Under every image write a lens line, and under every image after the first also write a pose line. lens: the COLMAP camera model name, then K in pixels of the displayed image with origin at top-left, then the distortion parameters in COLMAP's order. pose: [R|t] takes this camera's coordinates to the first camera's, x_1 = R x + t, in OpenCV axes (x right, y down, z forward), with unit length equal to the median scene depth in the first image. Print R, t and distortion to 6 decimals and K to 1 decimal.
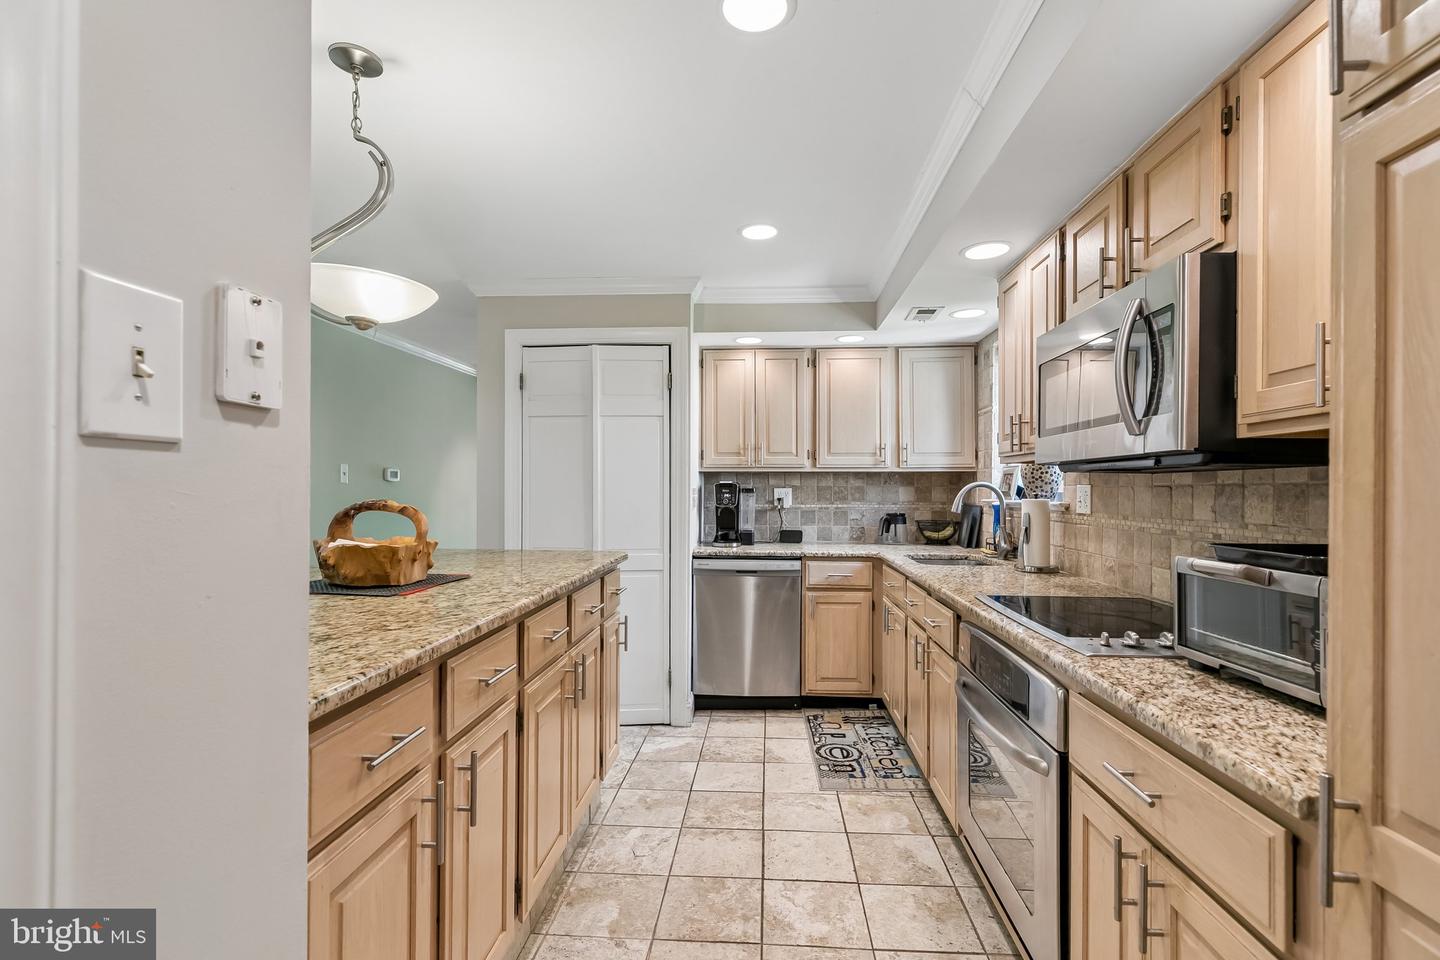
lens RADIAL K [[655.1, 0, 731.6], [0, 655.1, 484.9], [0, 0, 1]] dist [0.015422, -0.004770]
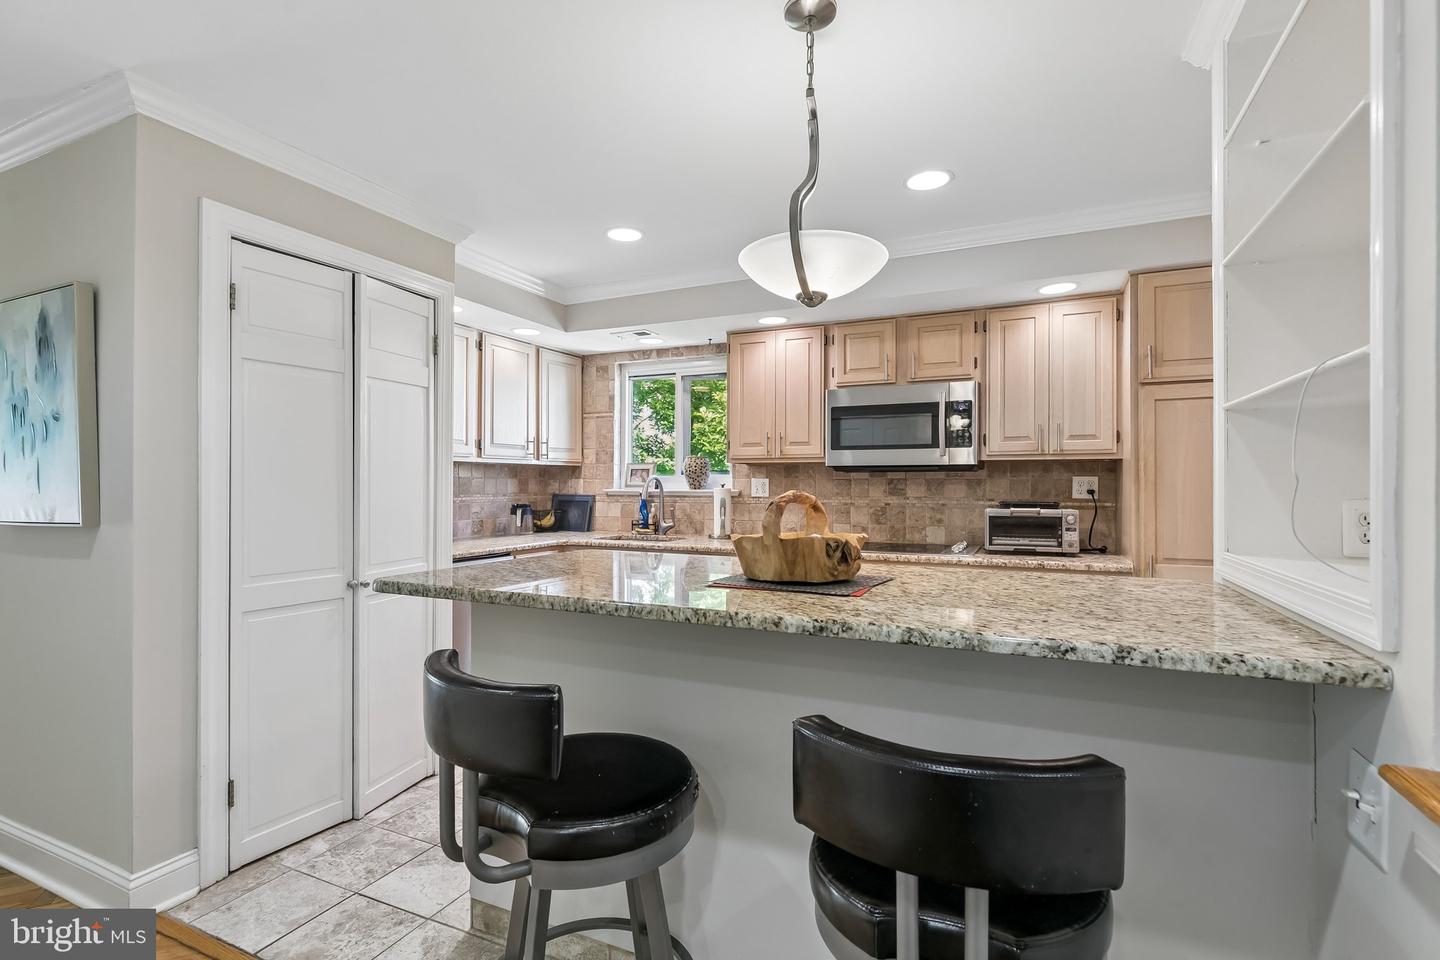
lens RADIAL K [[663.3, 0, 713.0], [0, 663.3, 484.2], [0, 0, 1]] dist [0.000950, 0.000064]
pose [[0.377473, -0.003467, 0.926014, -0.707562], [-0.006126, 0.999962, 0.006241, 0.003607], [-0.926000, -0.008029, 0.377437, 0.377020]]
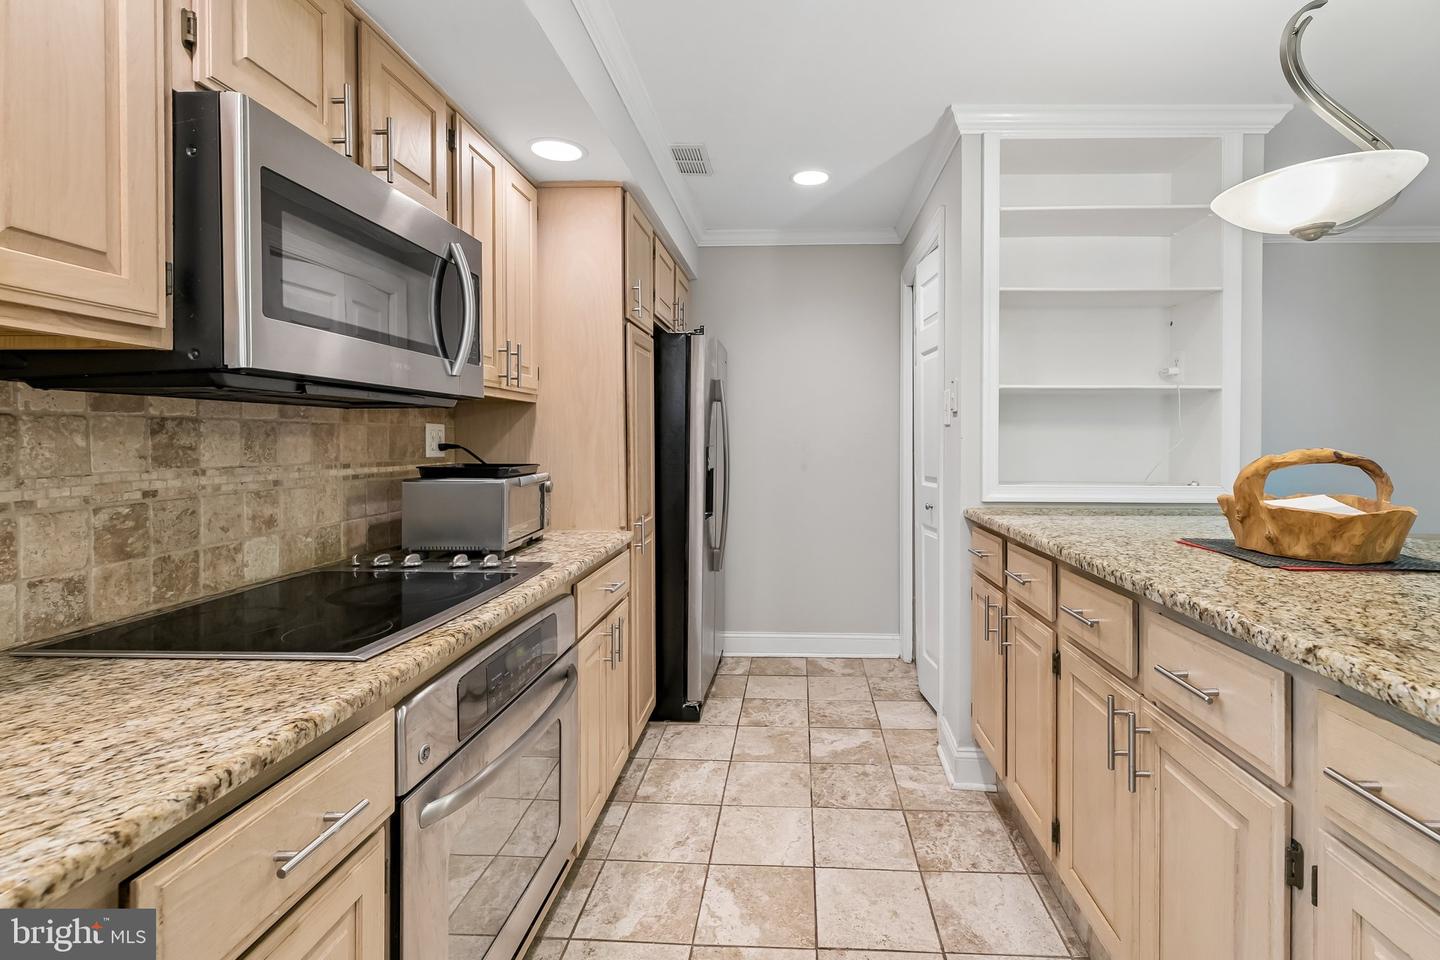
lens RADIAL K [[655.1, 0, 760.6], [0, 655.1, 444.6], [0, 0, 1]] dist [0.015422, -0.004770]
pose [[-0.999742, -0.008496, -0.021064, 0.067952], [-0.008540, 0.999962, 0.002013, 0.011170], [0.021046, 0.002192, -0.999776, 0.874344]]
